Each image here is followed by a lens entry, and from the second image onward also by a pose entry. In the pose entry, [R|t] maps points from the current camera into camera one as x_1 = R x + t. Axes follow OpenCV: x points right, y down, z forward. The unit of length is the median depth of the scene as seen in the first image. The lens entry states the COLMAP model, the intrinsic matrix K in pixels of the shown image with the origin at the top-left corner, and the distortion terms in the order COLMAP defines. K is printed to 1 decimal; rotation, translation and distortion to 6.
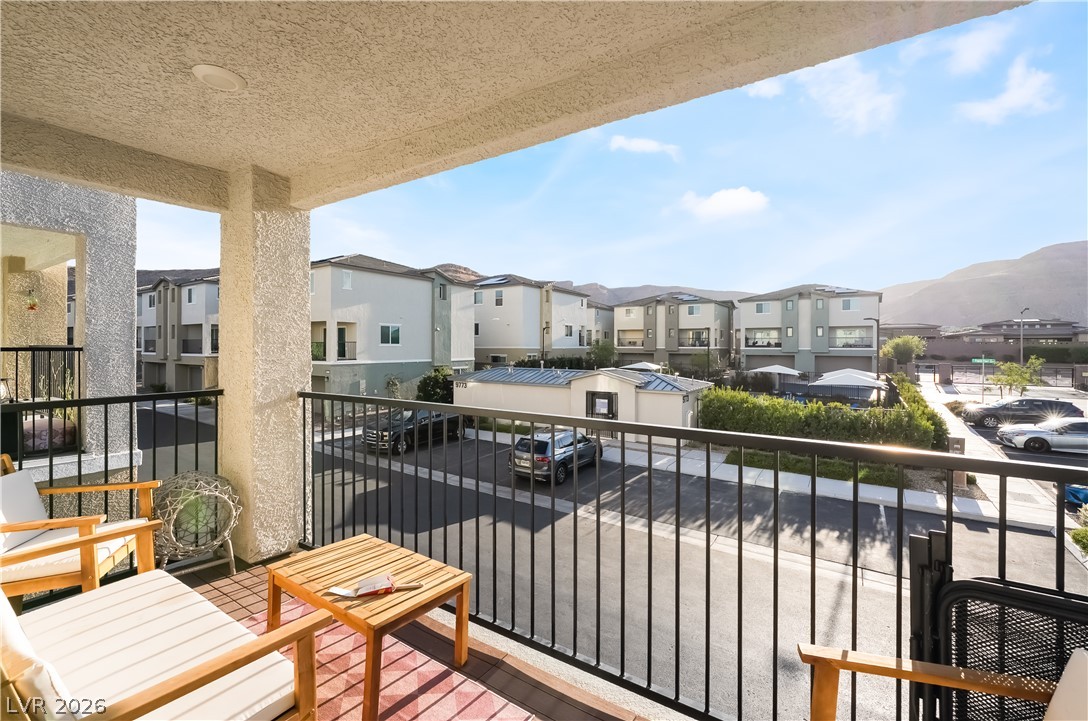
lens RADIAL K [[469.3, 0, 529.5], [0, 469.3, 347.9], [0, 0, 1]] dist [-0.001519, -0.000405]
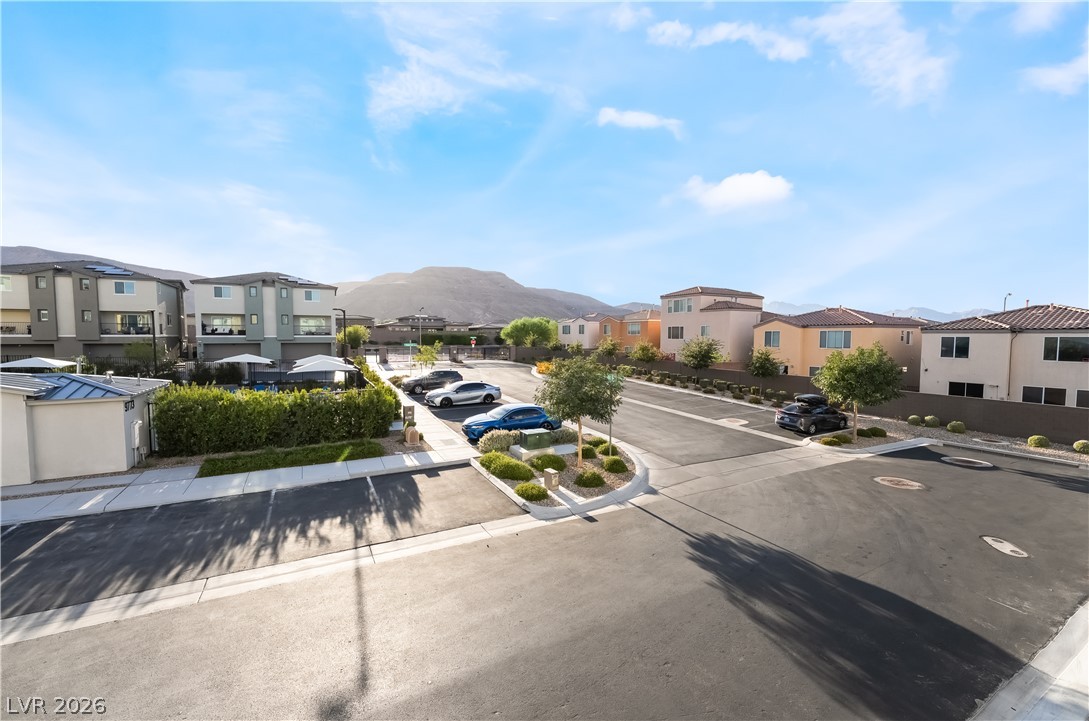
lens RADIAL K [[438.0, 0, 544.5], [0, 438.0, 360.5], [0, 0, 1]] dist [-0.001294, 0.000114]
pose [[0.446686, -0.054489, 0.893030, 0.009462], [0.002571, 0.998218, 0.059621, -0.001484], [-0.894687, -0.024336, 0.446030, 0.077162]]
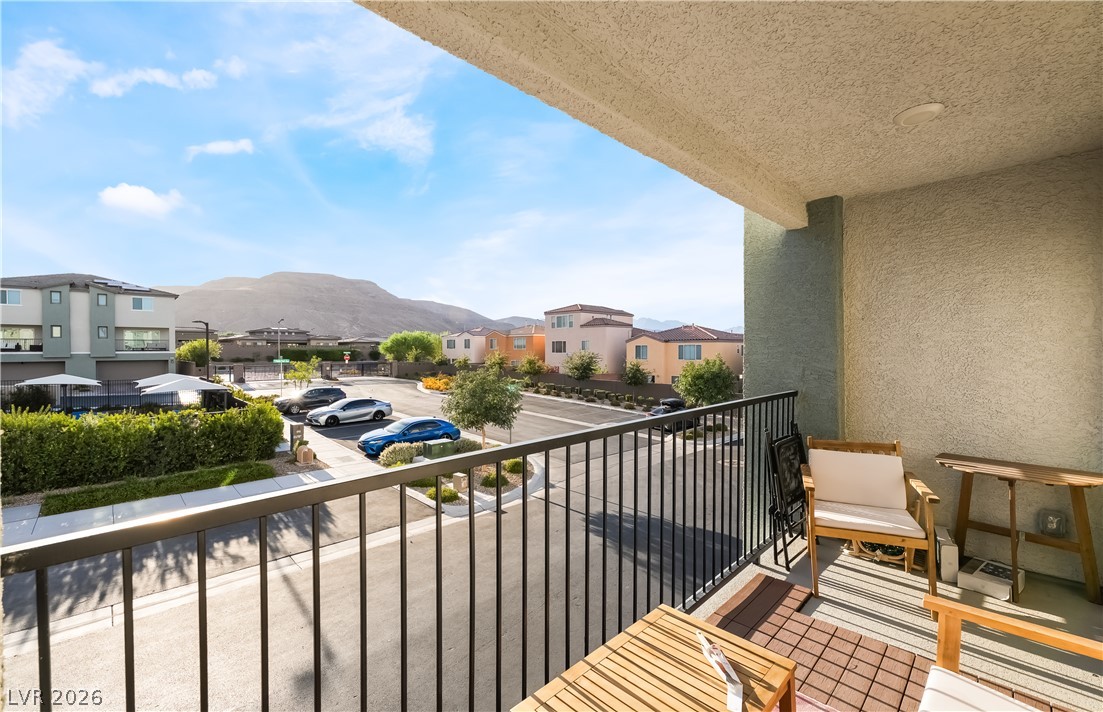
lens RADIAL K [[459.8, 0, 549.6], [0, 459.8, 351.4], [0, 0, 1]] dist [-0.000327, 0.000017]
pose [[0.180374, -0.008322, 0.983563, -0.078036], [0.006221, 0.999954, 0.007320, -0.001733], [-0.983578, 0.004798, 0.180417, 0.078156]]
